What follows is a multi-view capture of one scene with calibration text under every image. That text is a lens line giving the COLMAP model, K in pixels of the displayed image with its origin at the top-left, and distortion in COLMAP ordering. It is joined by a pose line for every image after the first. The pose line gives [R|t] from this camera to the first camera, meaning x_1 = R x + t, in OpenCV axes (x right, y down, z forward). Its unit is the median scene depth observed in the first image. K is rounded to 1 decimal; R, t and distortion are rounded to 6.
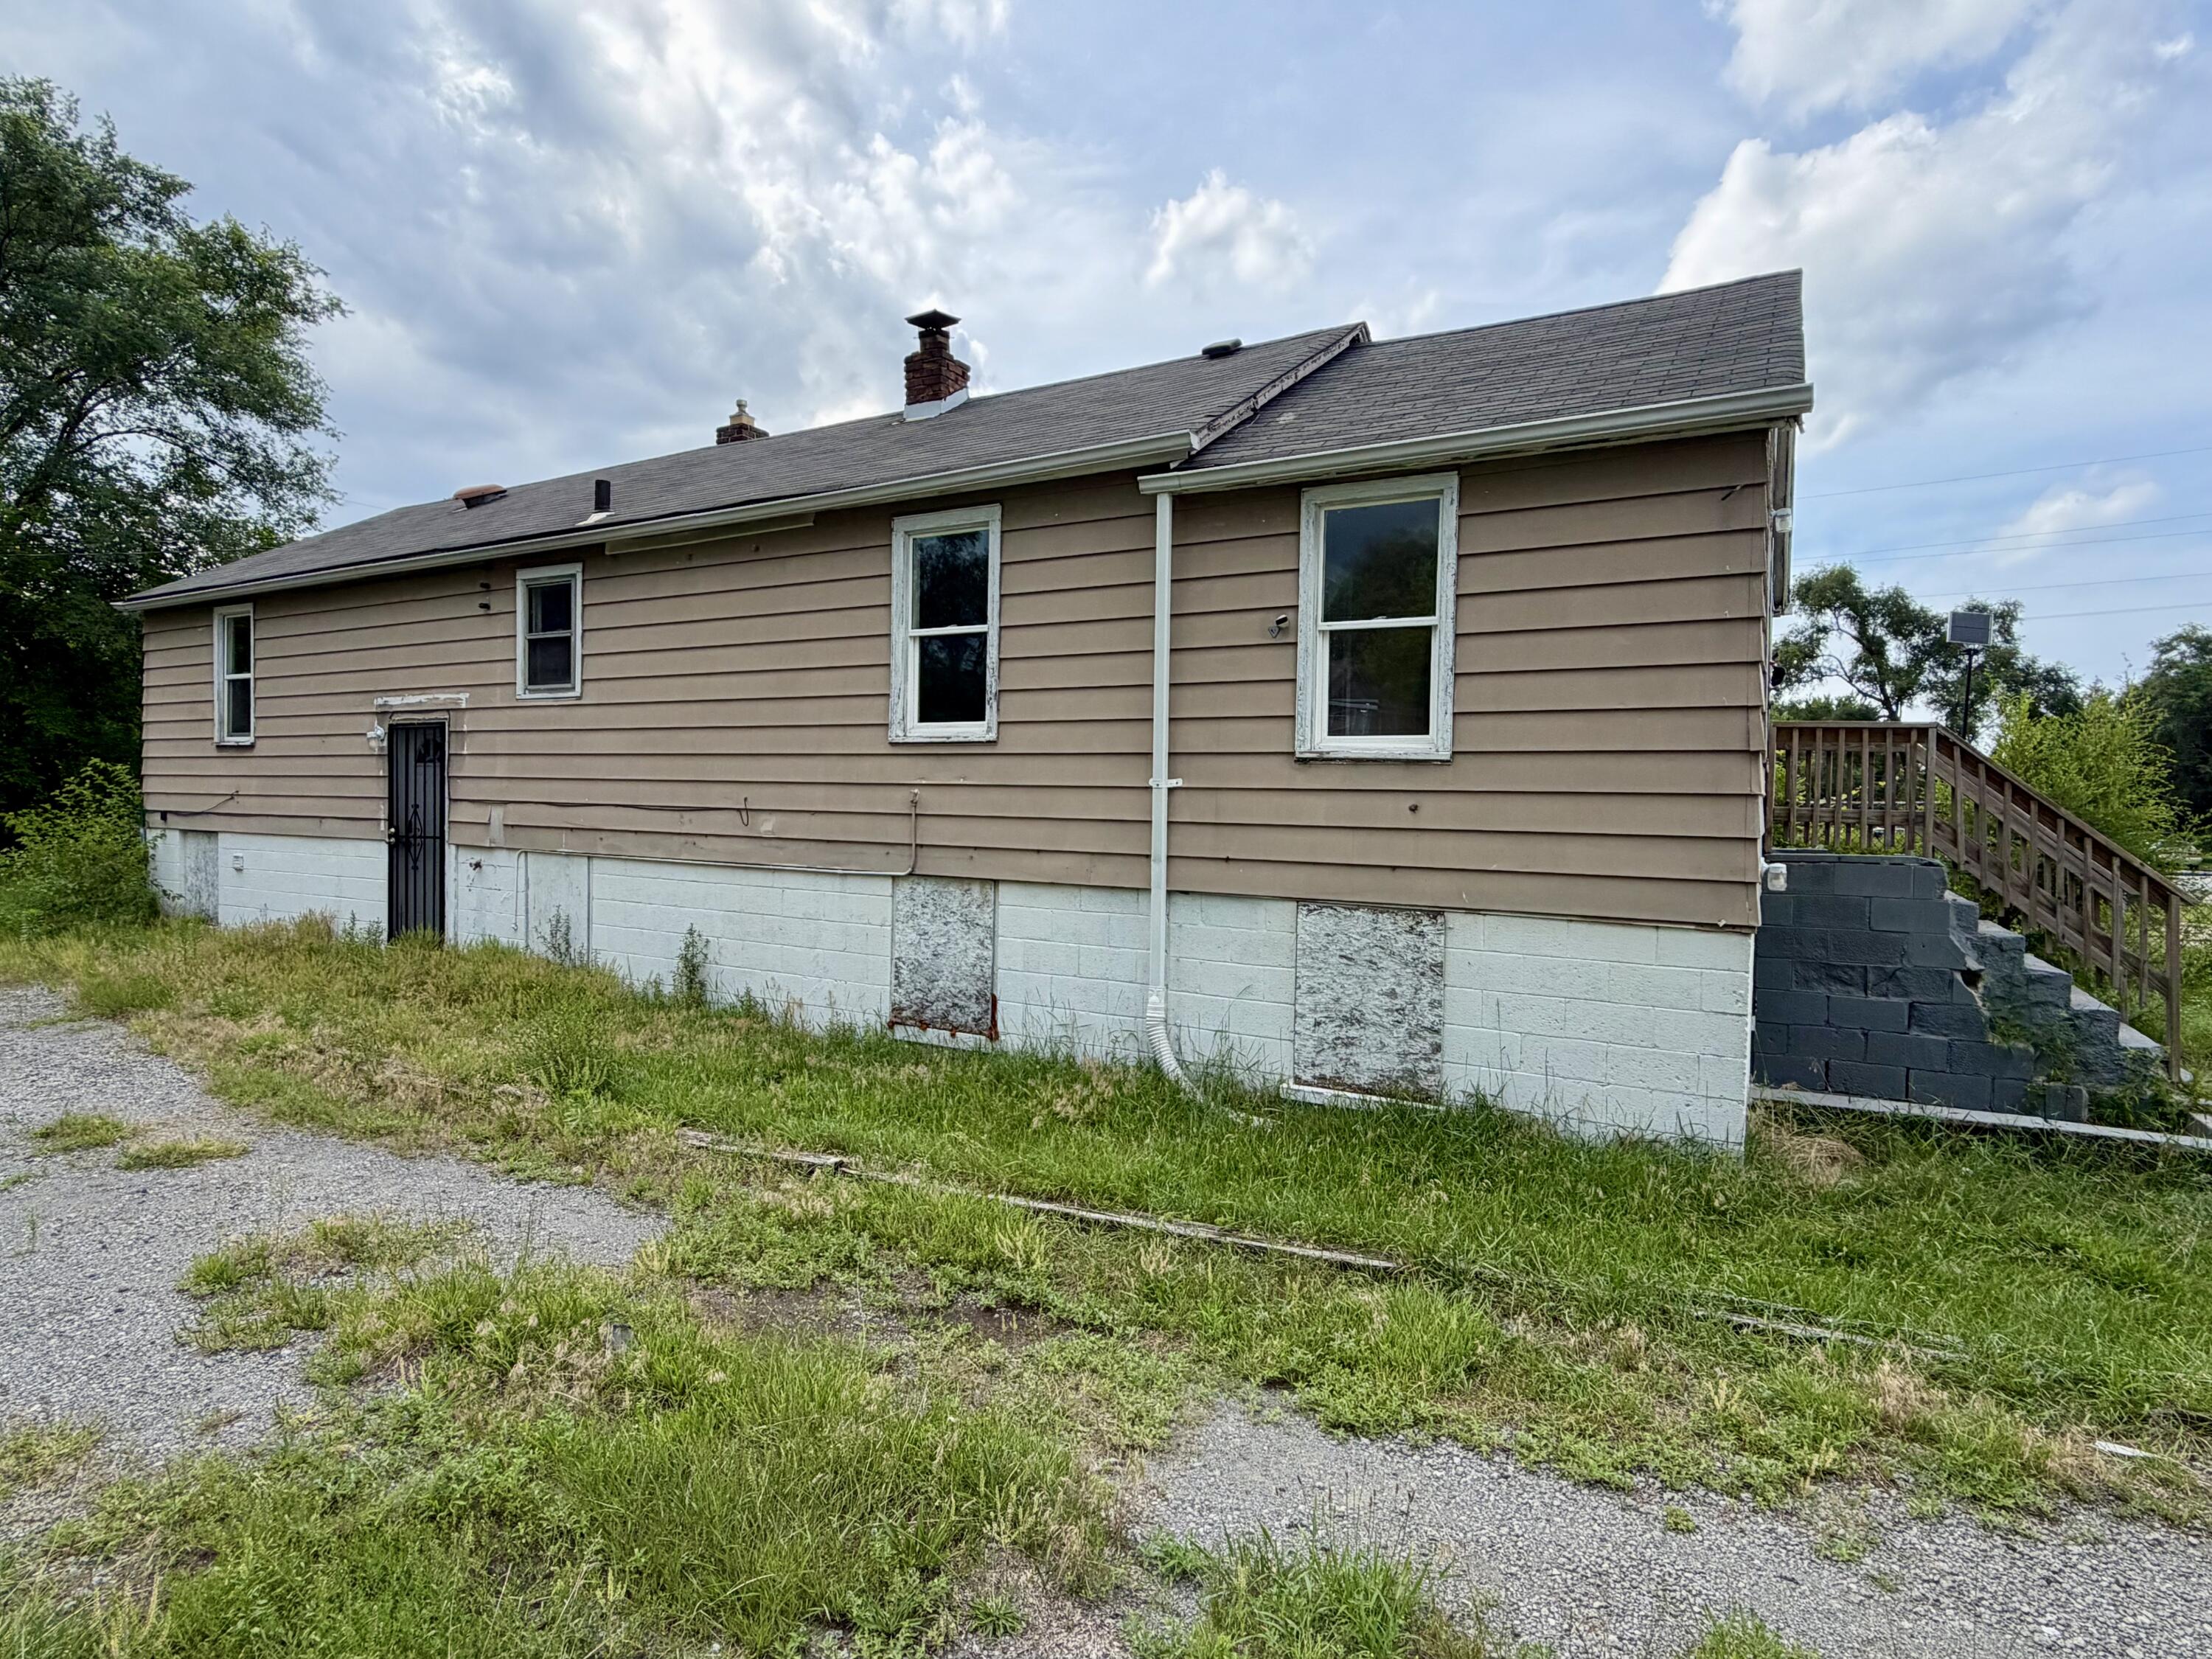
lens RADIAL K [[1167.8, 0, 1106.0], [0, 1167.8, 829.5], [0, 0, 1]] dist [-0.005149, -0.000509]
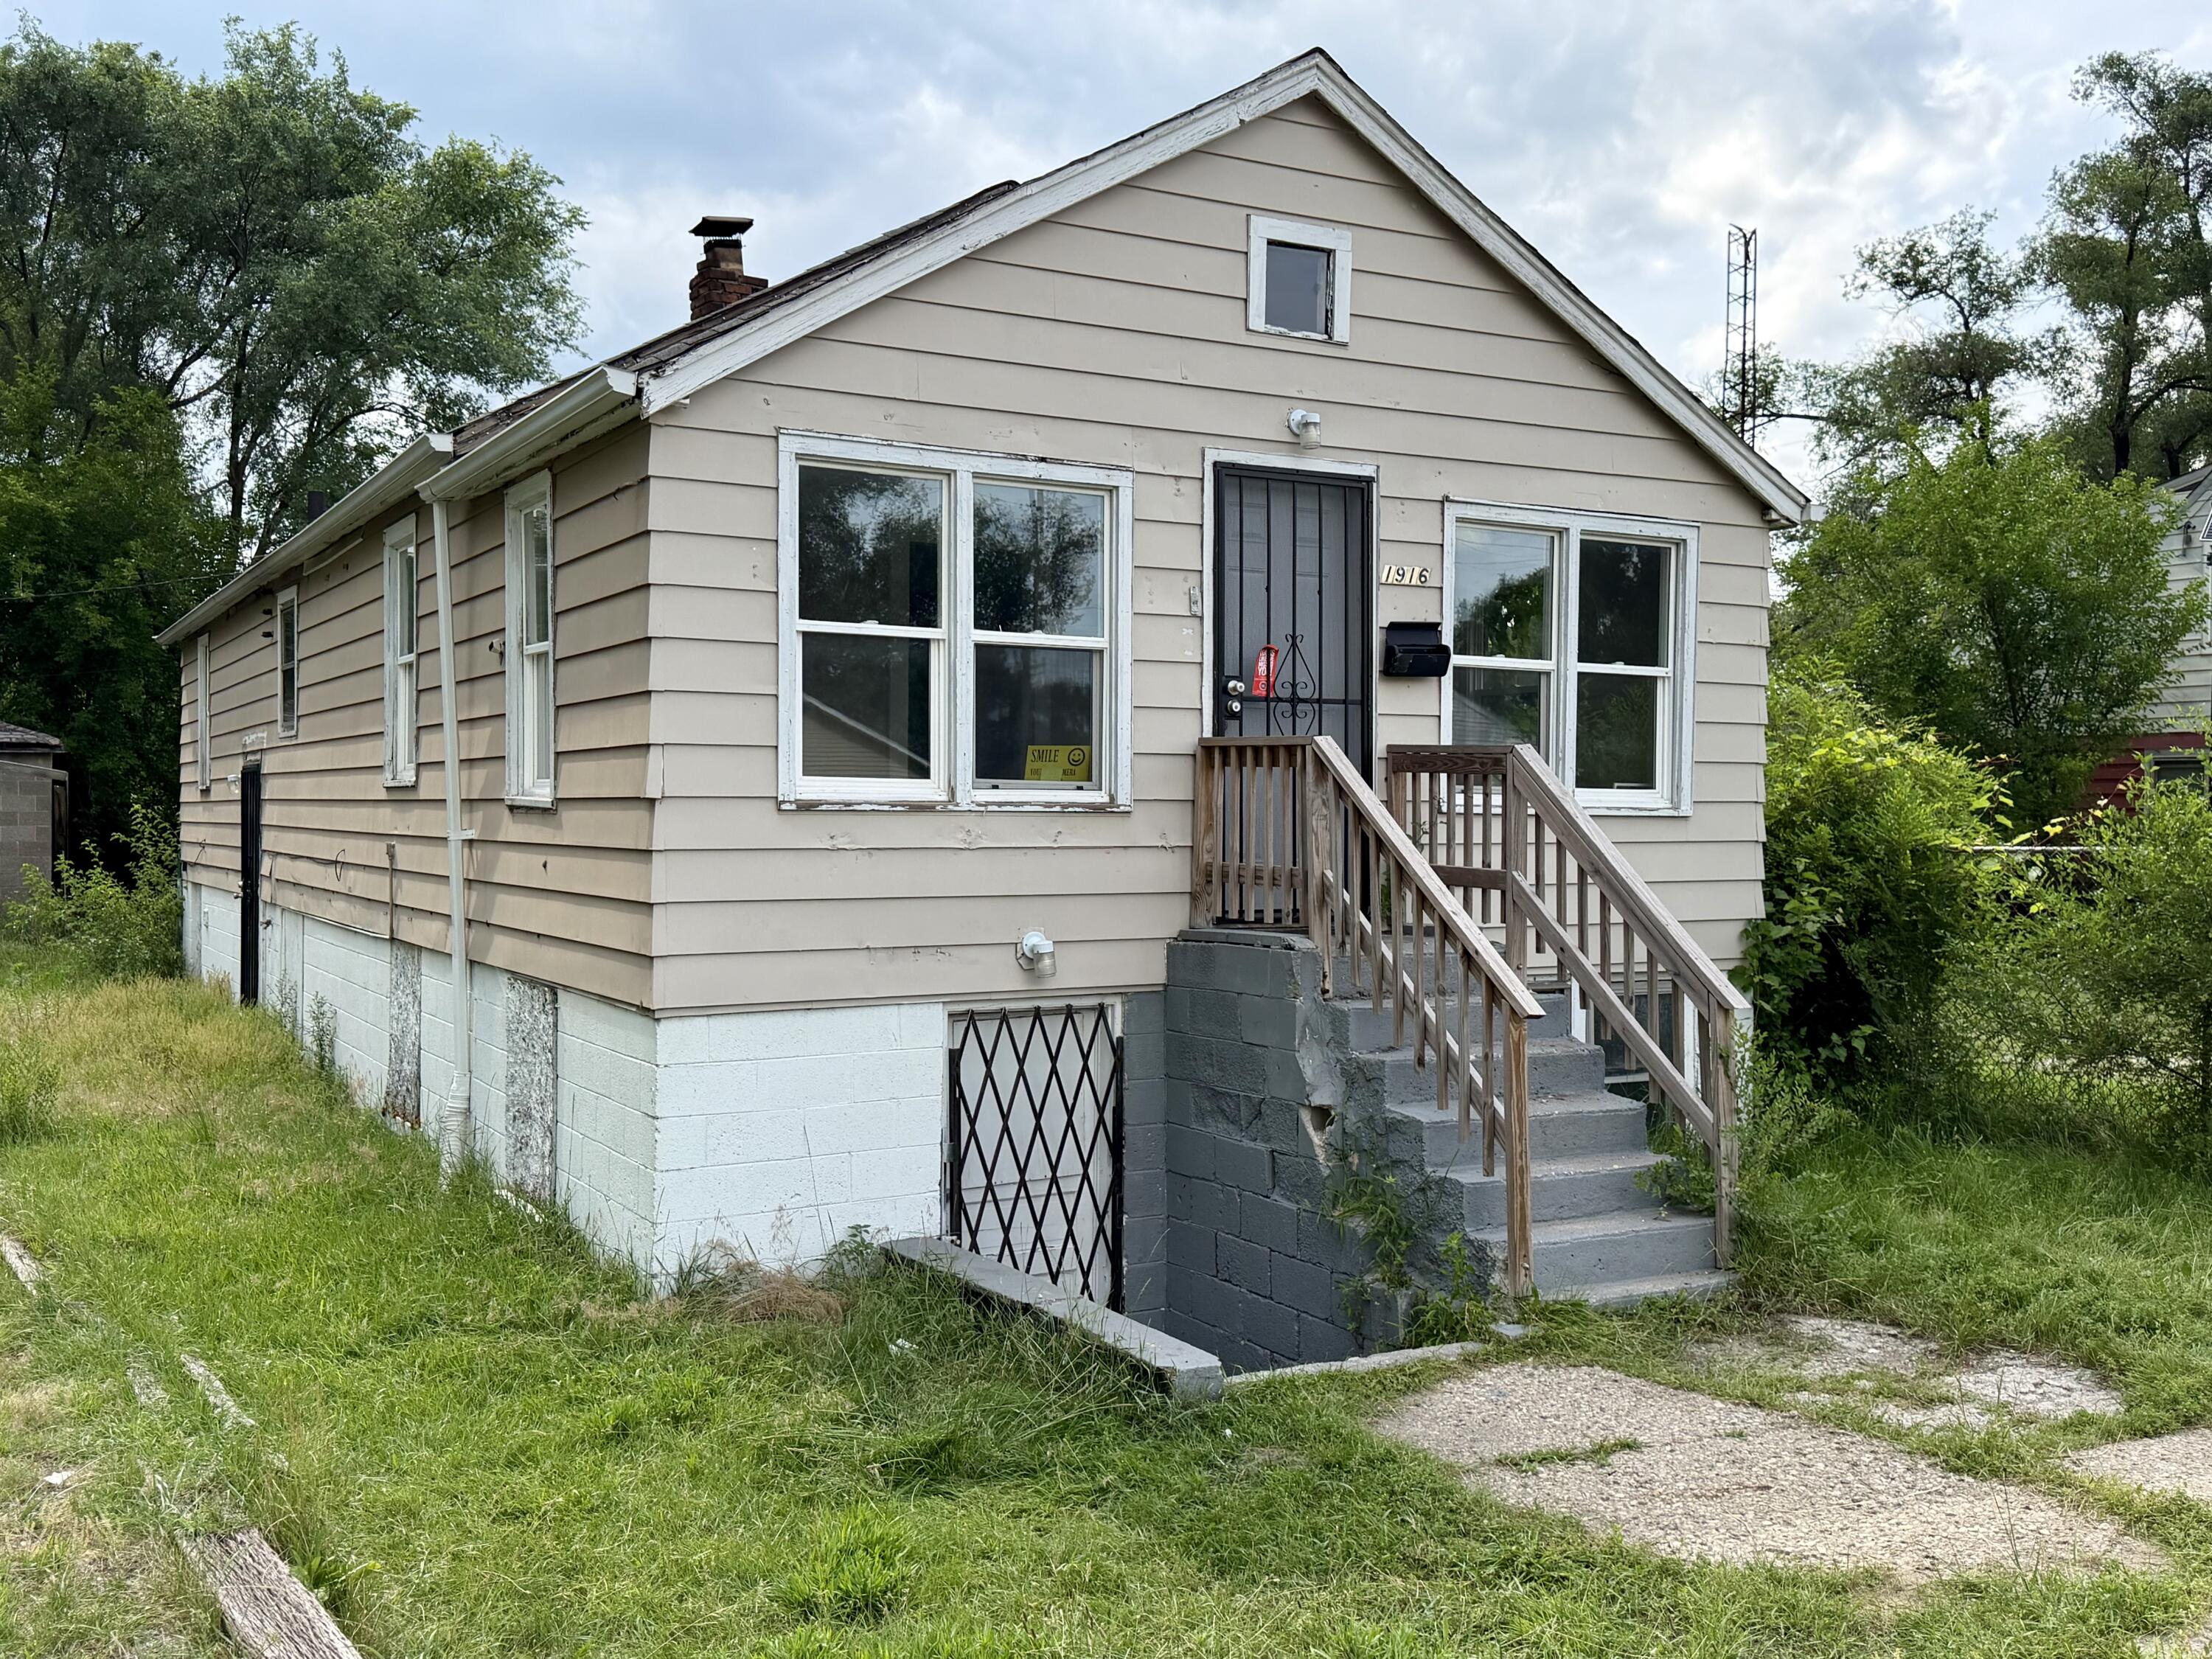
lens RADIAL K [[2086.0, 0, 1106.0], [0, 2086.0, 829.5], [0, 0, 1]] dist [0.003317, -0.002128]
pose [[0.860814, -0.008181, -0.508854, 0.773228], [-0.004566, 0.999706, -0.023796, -0.005178], [0.508899, 0.022807, 0.860524, -0.057015]]
